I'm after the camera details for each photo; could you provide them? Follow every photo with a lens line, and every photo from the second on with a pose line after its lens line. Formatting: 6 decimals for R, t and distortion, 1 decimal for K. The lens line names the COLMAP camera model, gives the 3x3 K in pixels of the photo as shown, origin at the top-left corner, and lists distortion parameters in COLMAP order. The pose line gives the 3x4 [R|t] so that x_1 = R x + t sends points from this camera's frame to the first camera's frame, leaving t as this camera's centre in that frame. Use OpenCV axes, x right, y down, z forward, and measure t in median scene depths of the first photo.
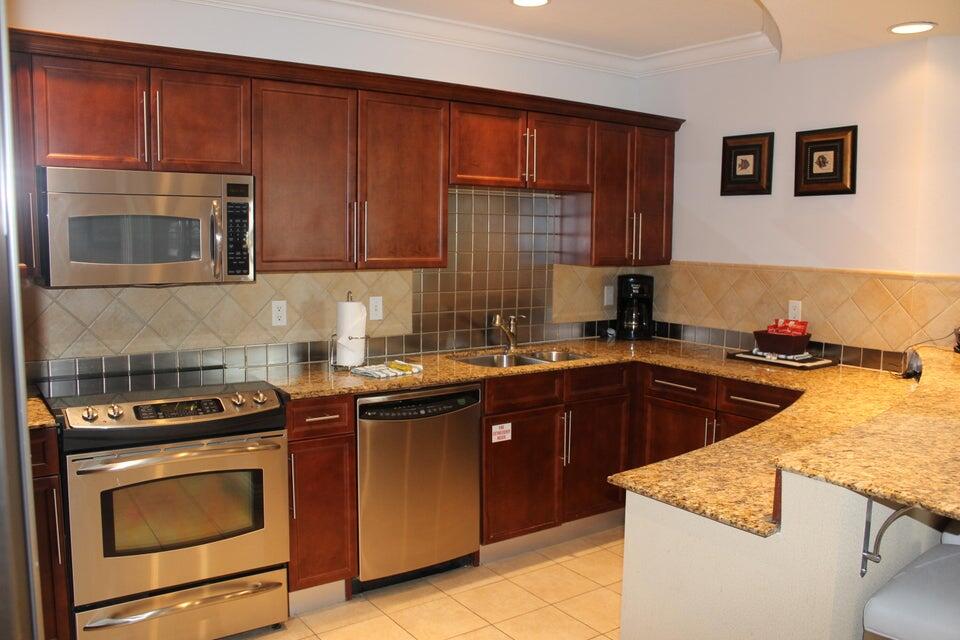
lens RADIAL K [[791.6, 0, 480.0], [0, 791.6, 320.0], [0, 0, 1]] dist [-0.161123, 0.131270]
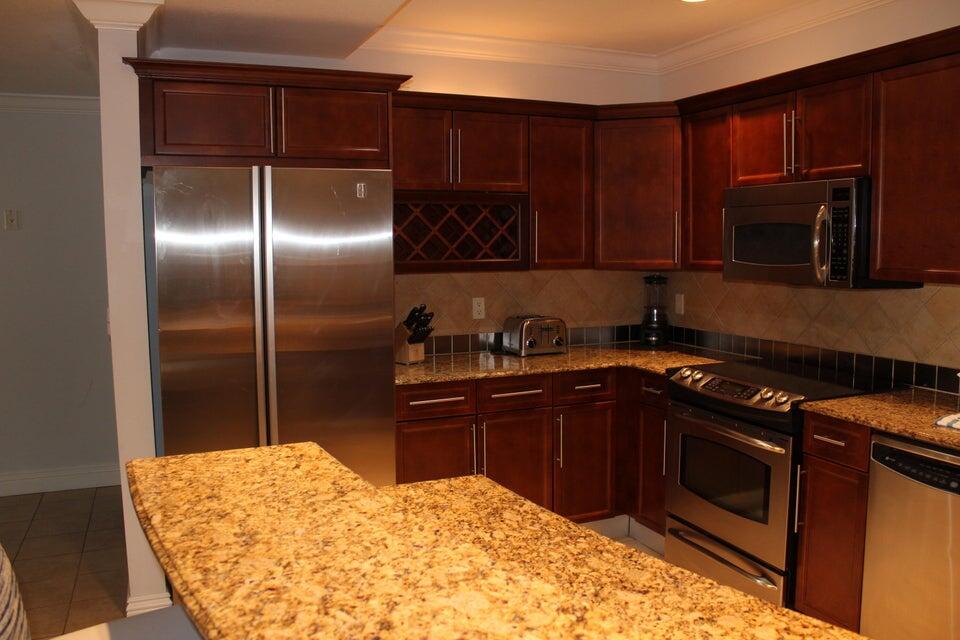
lens RADIAL K [[791.6, 0, 480.0], [0, 791.6, 320.0], [0, 0, 1]] dist [-0.161123, 0.131270]
pose [[-0.209183, 0.087371, -0.973965, 0.738471], [-0.098835, 0.989011, 0.109948, -0.070903], [0.972869, 0.119261, -0.198249, 0.764007]]
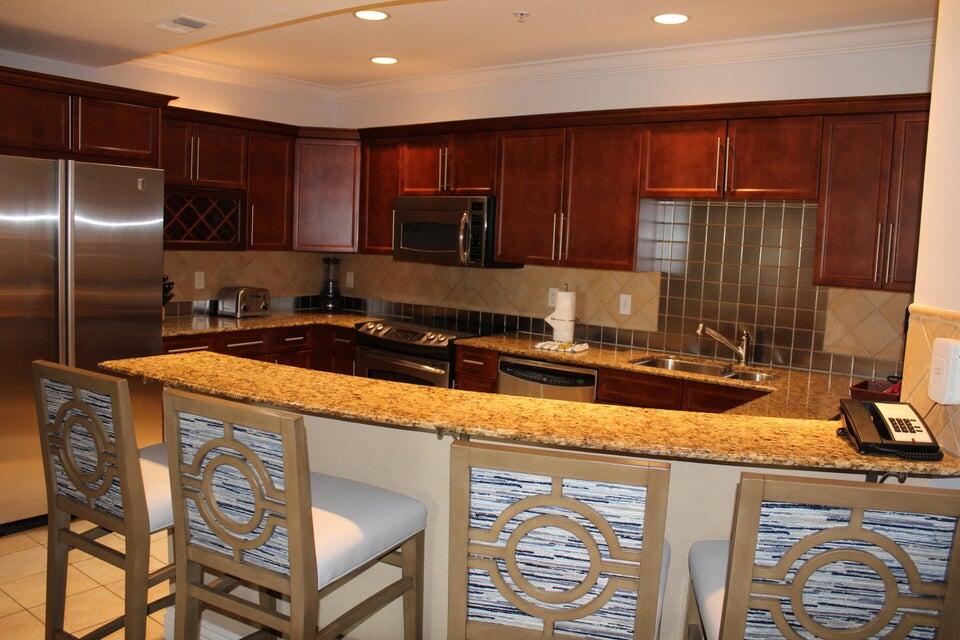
lens RADIAL K [[791.6, 0, 480.0], [0, 791.6, 320.0], [0, 0, 1]] dist [-0.161123, 0.131270]
pose [[0.288495, 0.104212, -0.951793, 1.181338], [-0.139393, 0.988040, 0.065930, -0.049503], [0.947280, 0.113653, 0.299571, 0.565142]]
